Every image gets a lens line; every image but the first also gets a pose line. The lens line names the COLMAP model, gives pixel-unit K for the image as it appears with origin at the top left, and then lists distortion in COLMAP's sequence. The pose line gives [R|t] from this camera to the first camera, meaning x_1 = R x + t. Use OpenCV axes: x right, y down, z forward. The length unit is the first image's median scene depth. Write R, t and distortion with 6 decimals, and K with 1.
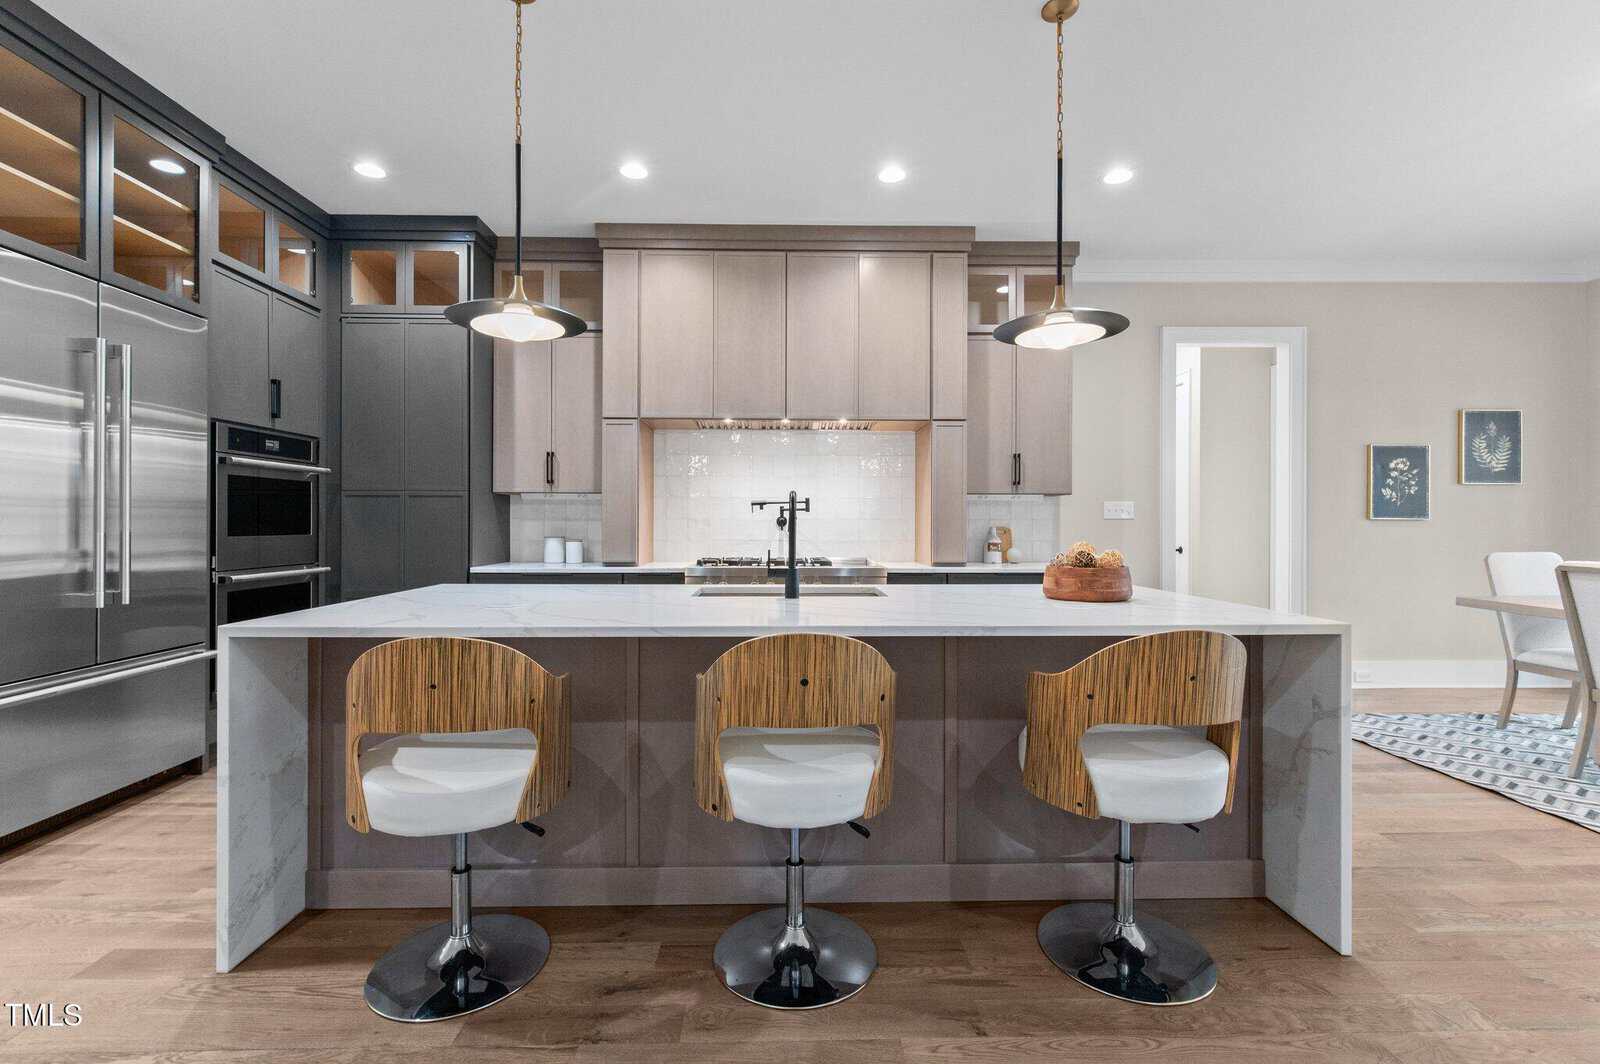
lens RADIAL K [[692.5, 0, 795.6], [0, 692.5, 527.1], [0, 0, 1]] dist [-0.003209, 0.001189]
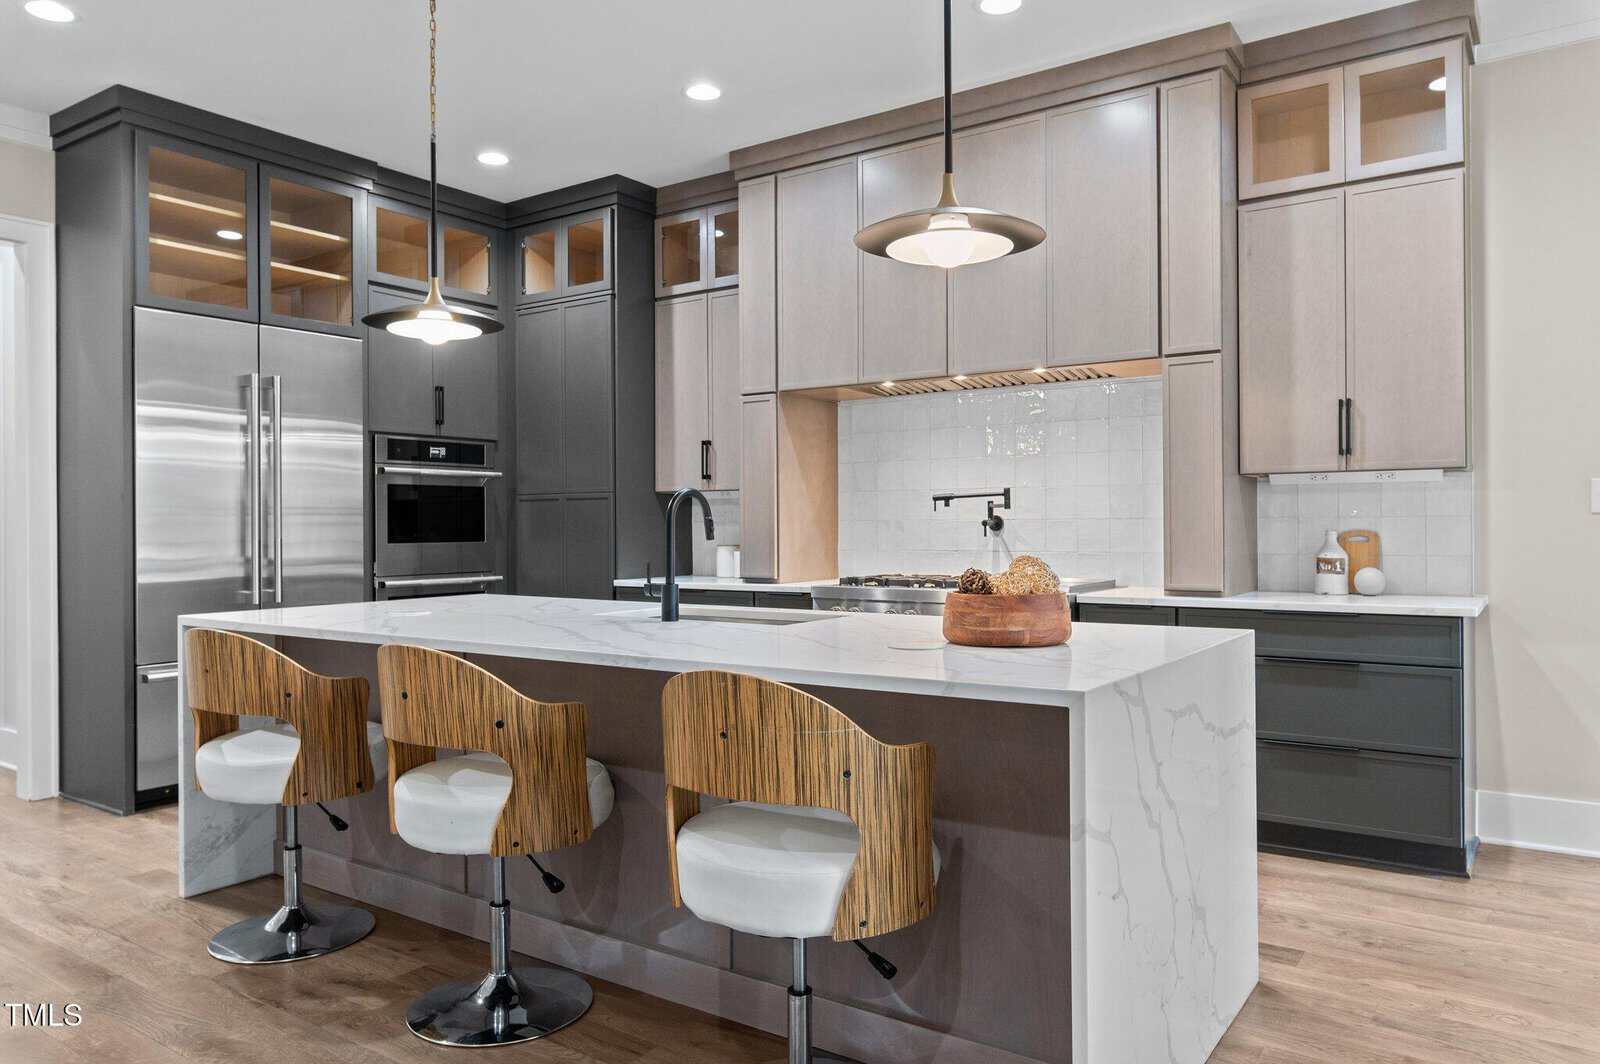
lens RADIAL K [[1085.4, 0, 800.6], [0, 1085.4, 530.8], [0, 0, 1]] dist [0.005115, -0.003462]
pose [[0.809124, -0.004286, -0.587623, 0.604297], [0.004647, 0.999989, -0.000894, -0.001451], [0.587620, -0.002007, 0.809135, 0.040635]]
